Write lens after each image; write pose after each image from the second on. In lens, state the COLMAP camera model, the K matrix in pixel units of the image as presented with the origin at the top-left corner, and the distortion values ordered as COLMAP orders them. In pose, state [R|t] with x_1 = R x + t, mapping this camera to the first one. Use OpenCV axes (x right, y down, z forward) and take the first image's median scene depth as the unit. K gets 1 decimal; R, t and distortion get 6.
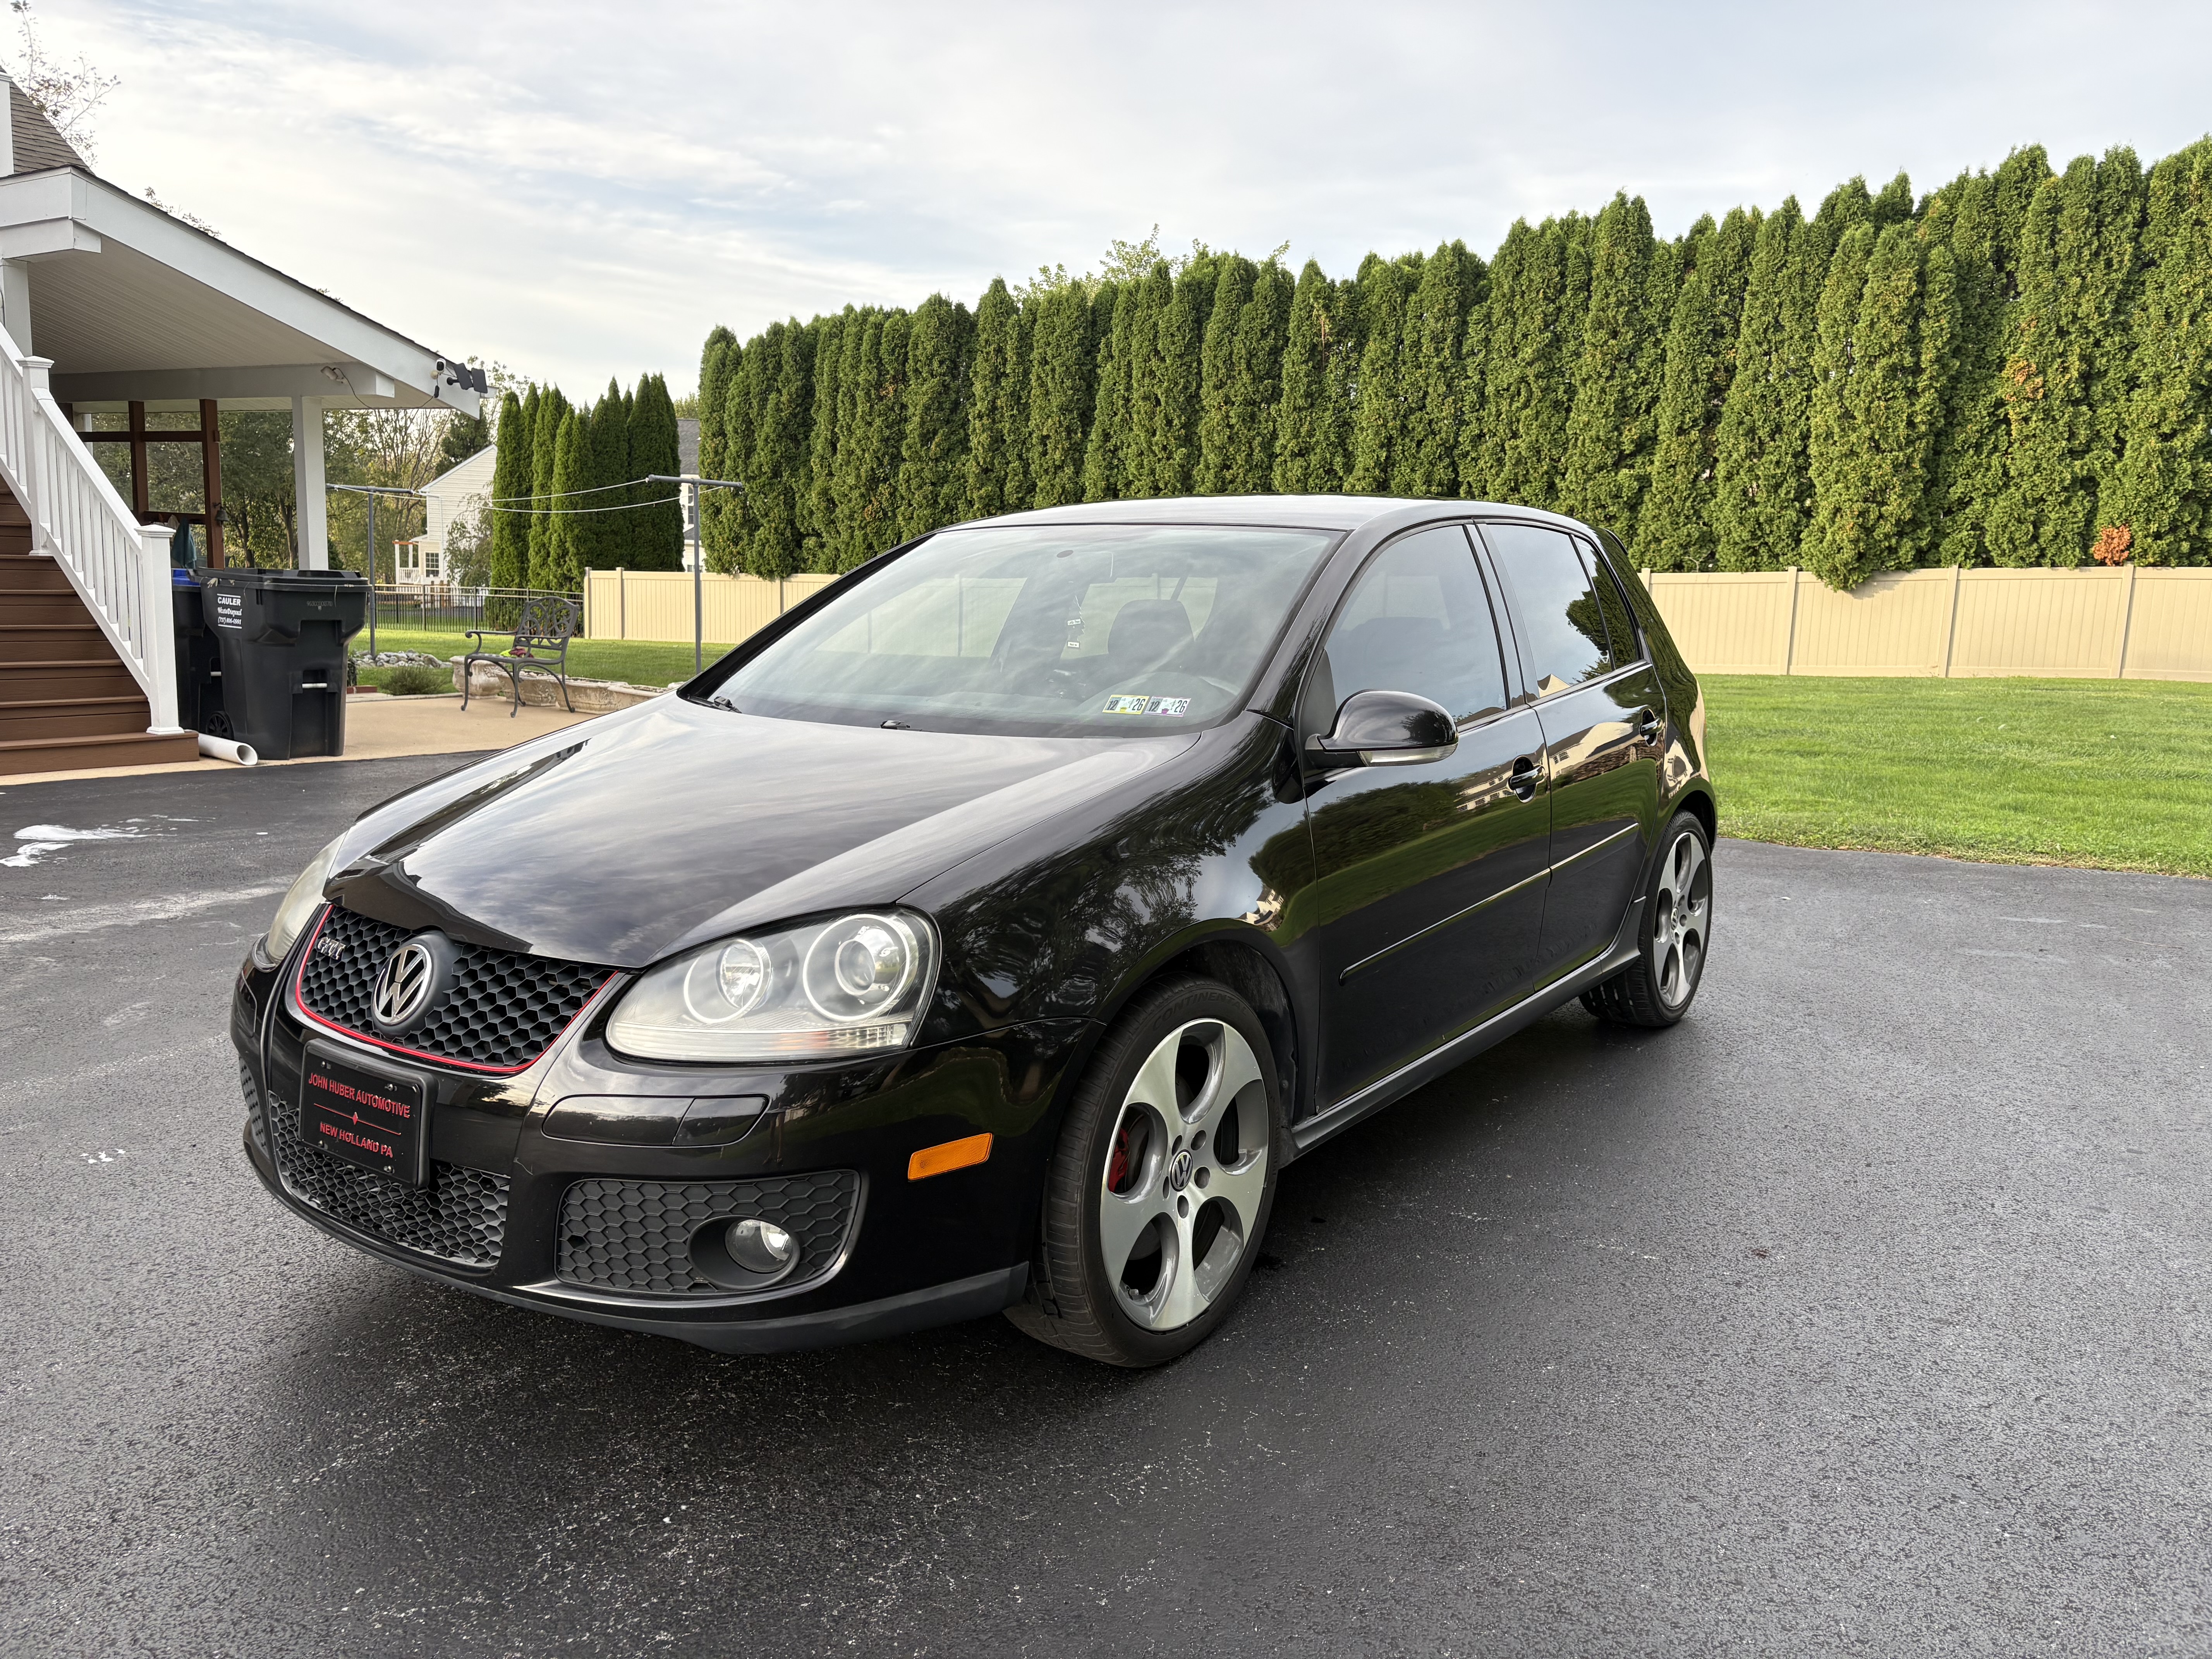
lens RADIAL K [[1698.7, 0, 1101.5], [0, 1698.7, 821.9], [0, 0, 1]] dist [0.029080, -0.036597]
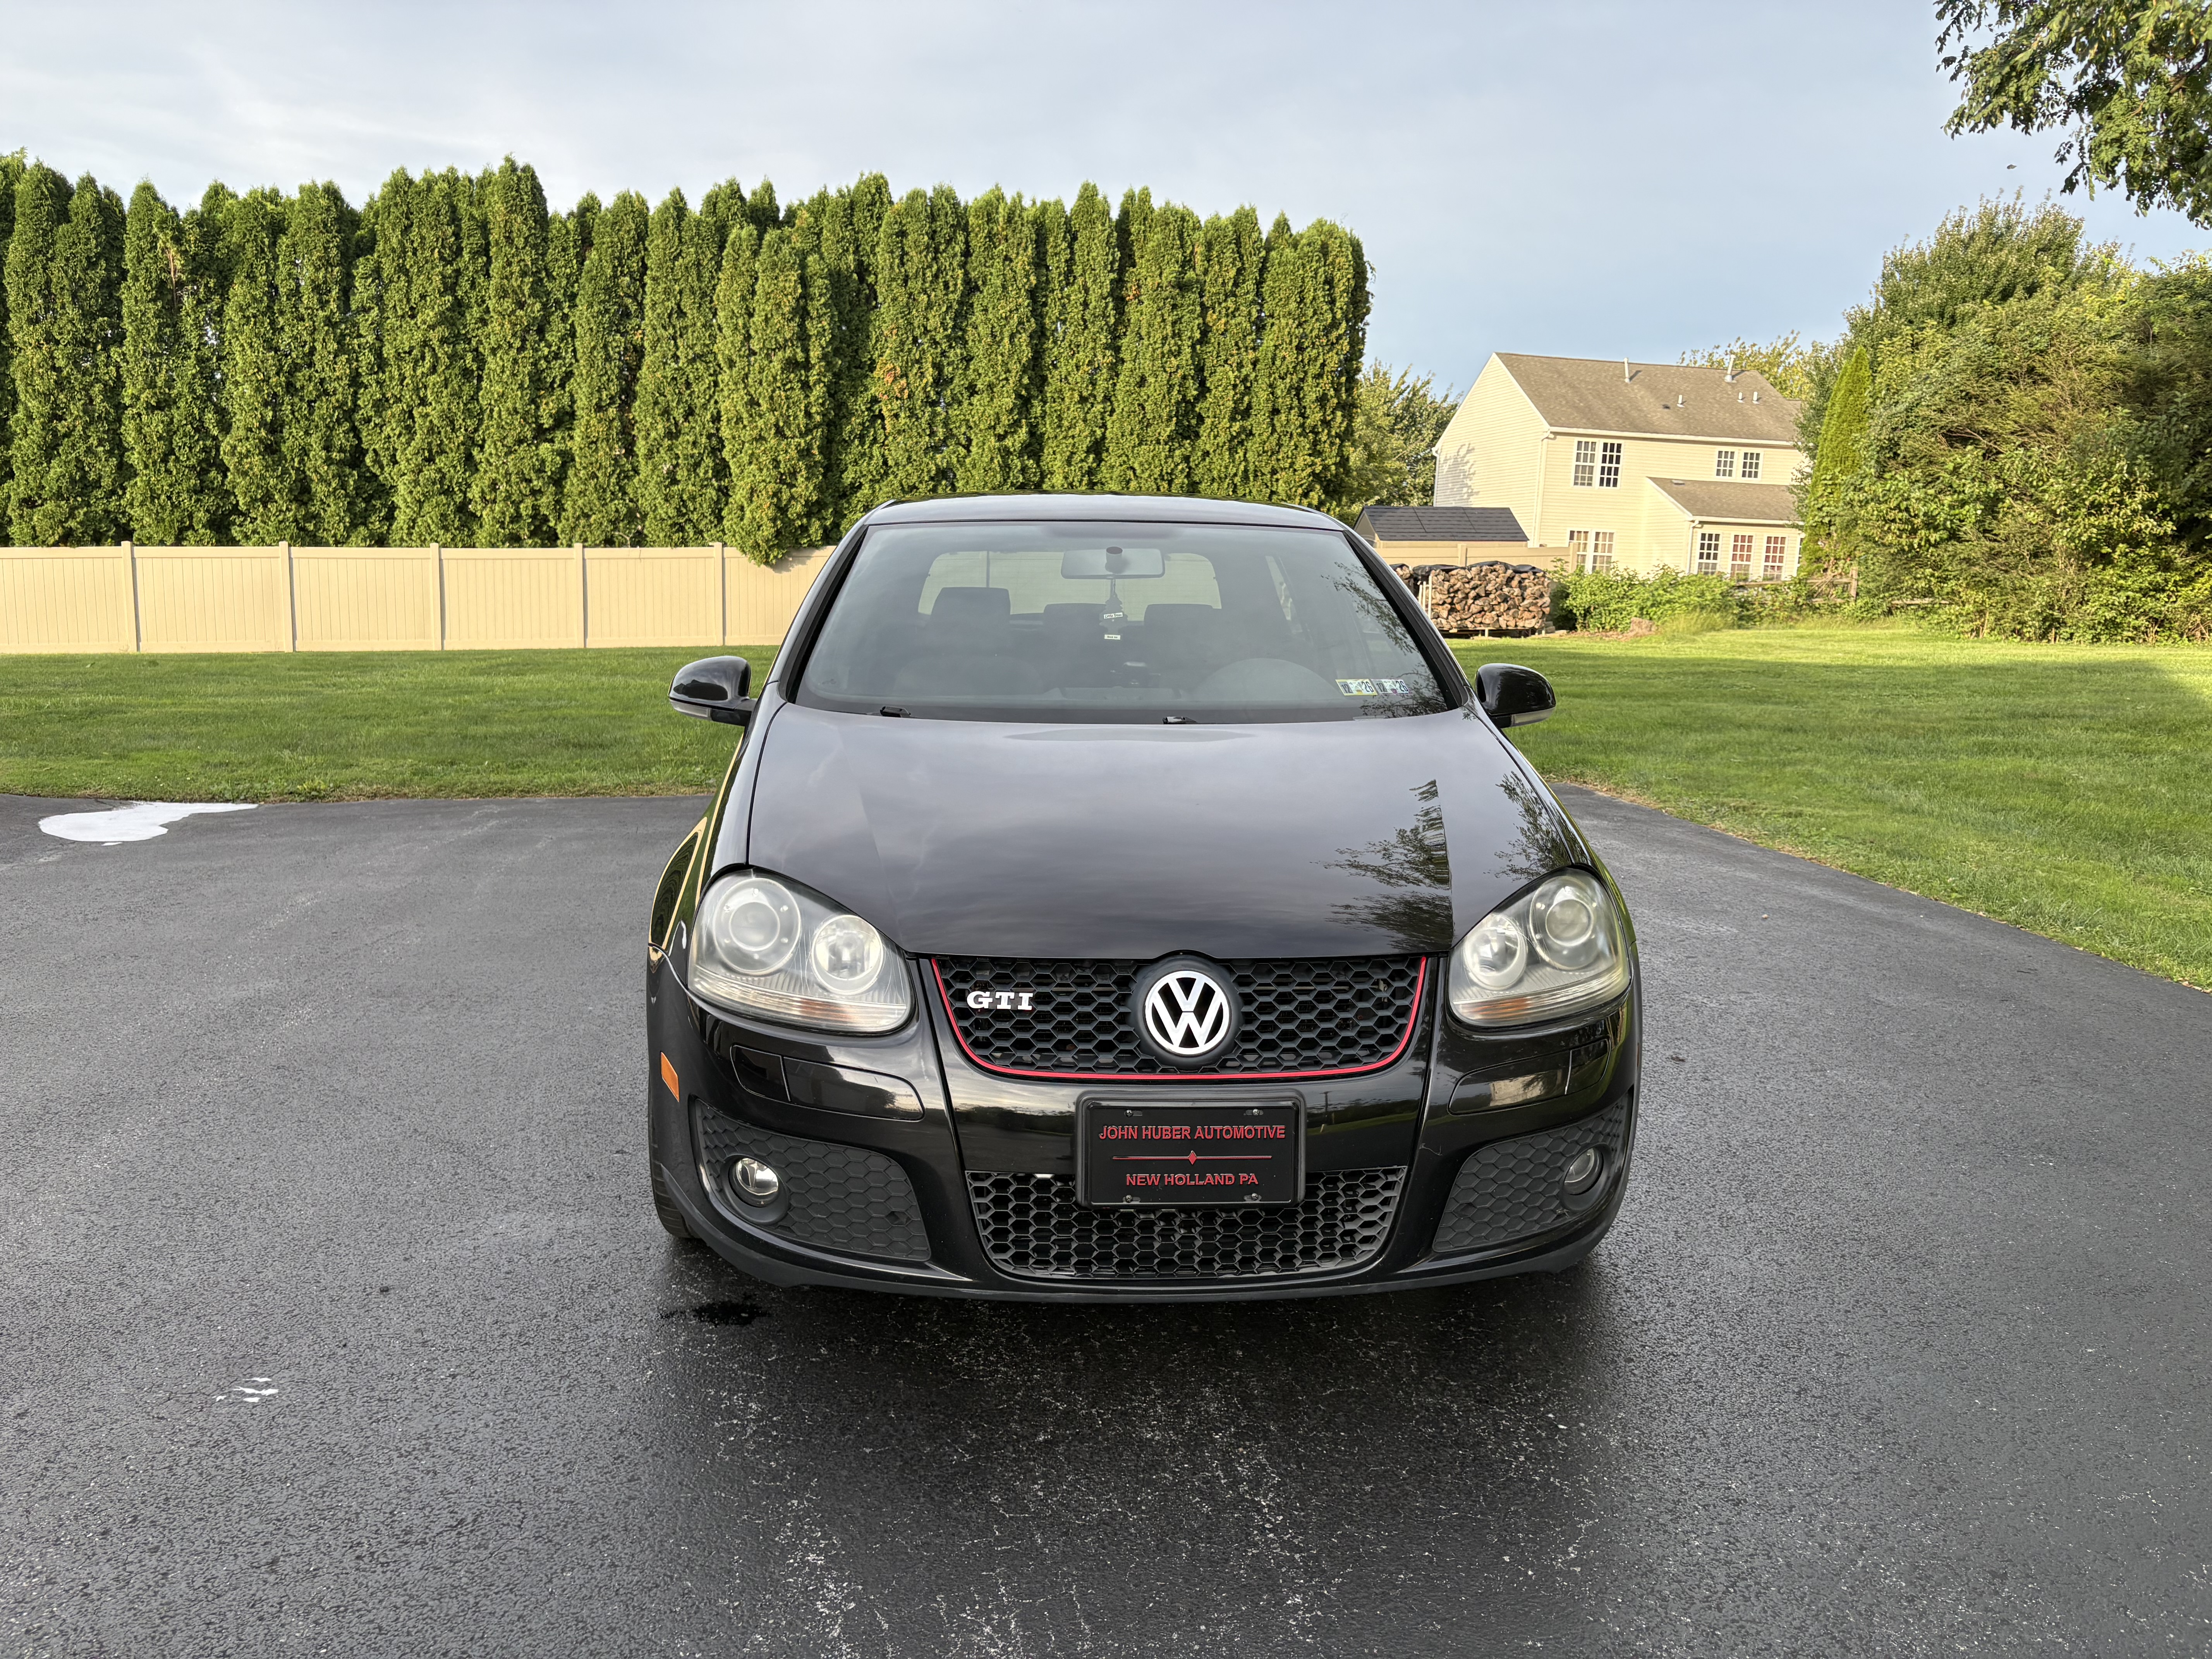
lens RADIAL K [[1698.7, 0, 1110.9], [0, 1698.7, 840.7], [0, 0, 1]] dist [0.029080, -0.036597]
pose [[0.757339, -0.109312, 0.643808, -0.111923], [0.091691, 0.993924, 0.060898, -0.006805], [-0.646552, 0.012911, 0.762760, 0.031731]]
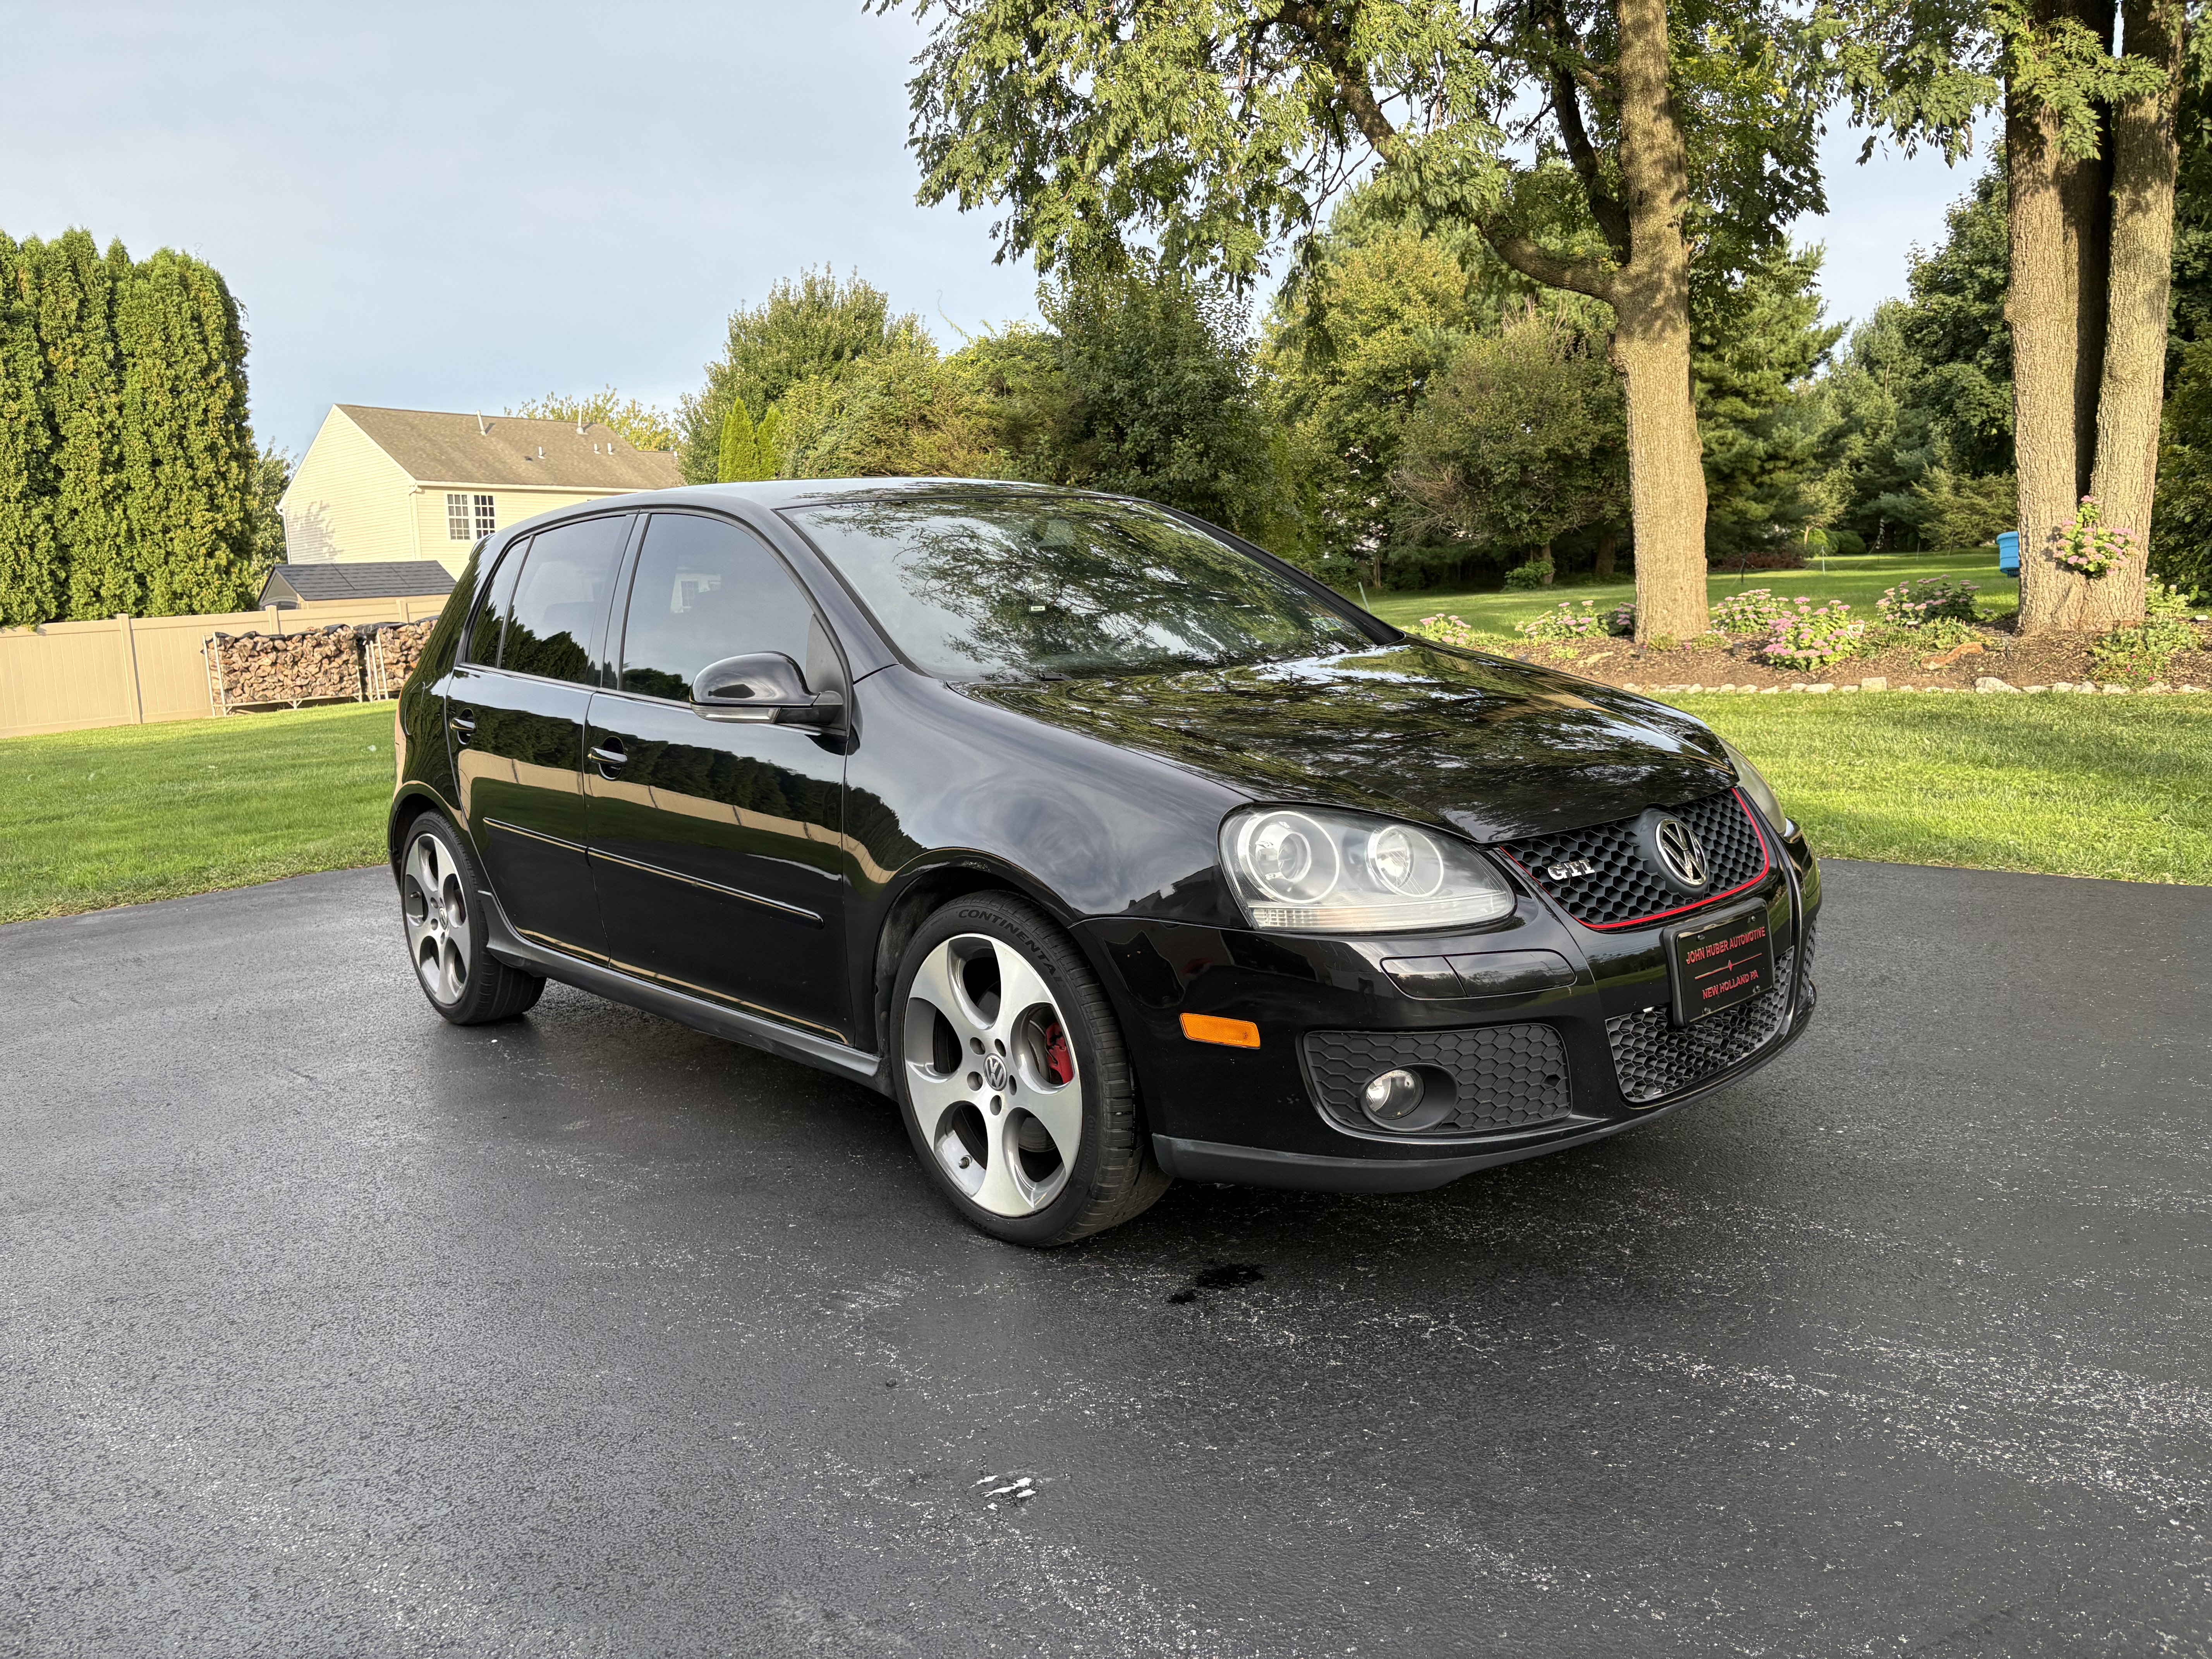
lens RADIAL K [[1698.7, 0, 1103.1], [0, 1698.7, 831.6], [0, 0, 1]] dist [0.029080, -0.036597]
pose [[0.197340, -0.161877, 0.966878, -0.168381], [0.200444, 0.972099, 0.121840, -0.014253], [-0.959624, 0.169761, 0.224282, 0.118870]]
